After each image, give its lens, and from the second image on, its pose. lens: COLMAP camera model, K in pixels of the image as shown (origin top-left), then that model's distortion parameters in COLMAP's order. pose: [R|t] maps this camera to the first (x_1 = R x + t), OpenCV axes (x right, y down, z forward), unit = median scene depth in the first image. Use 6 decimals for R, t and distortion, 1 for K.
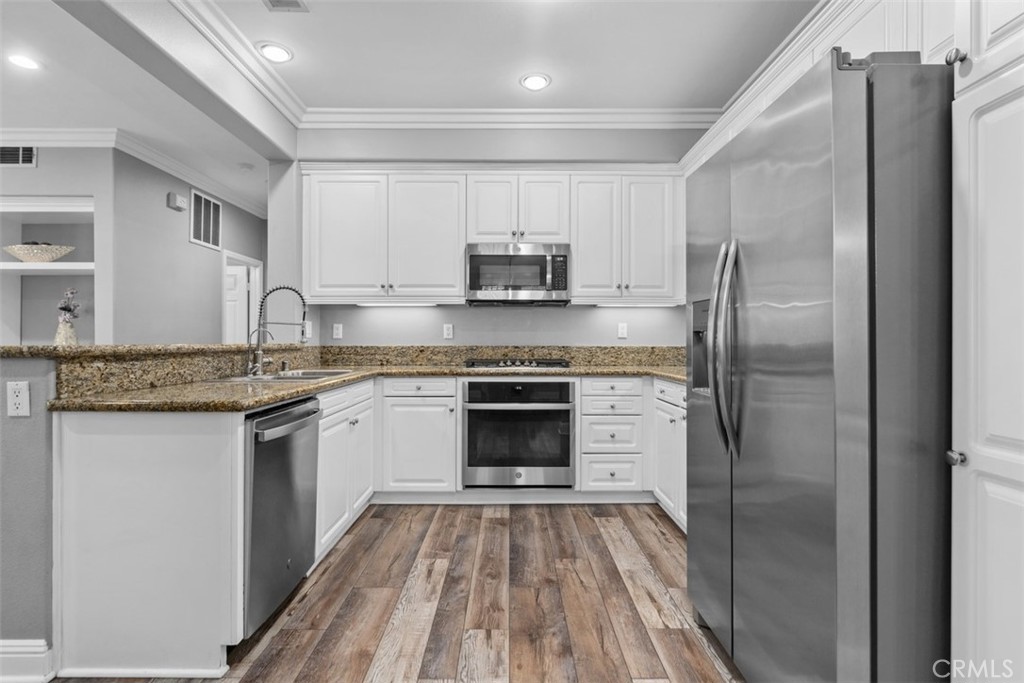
lens RADIAL K [[501.0, 0, 510.3], [0, 501.0, 338.8], [0, 0, 1]] dist [-0.003193, -0.000879]
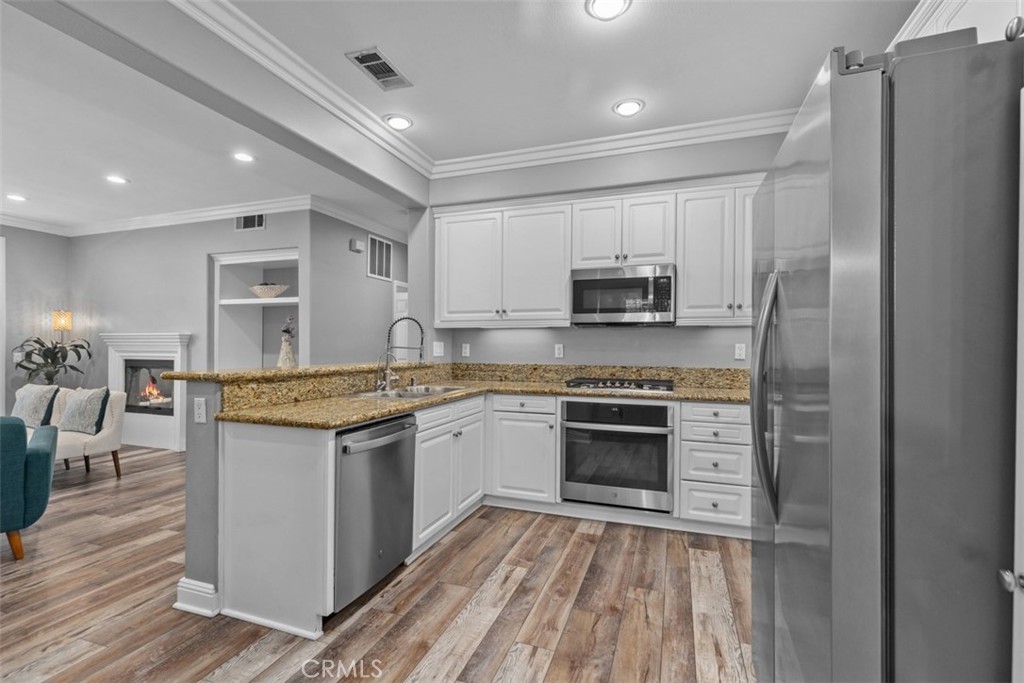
lens RADIAL K [[463.9, 0, 508.3], [0, 463.9, 347.9], [0, 0, 1]] dist [0.007301, -0.001162]
pose [[0.939220, 0.005582, -0.343270, 0.136606], [-0.003568, 0.999973, 0.006499, -0.033131], [0.343297, -0.004880, 0.939214, 0.034192]]
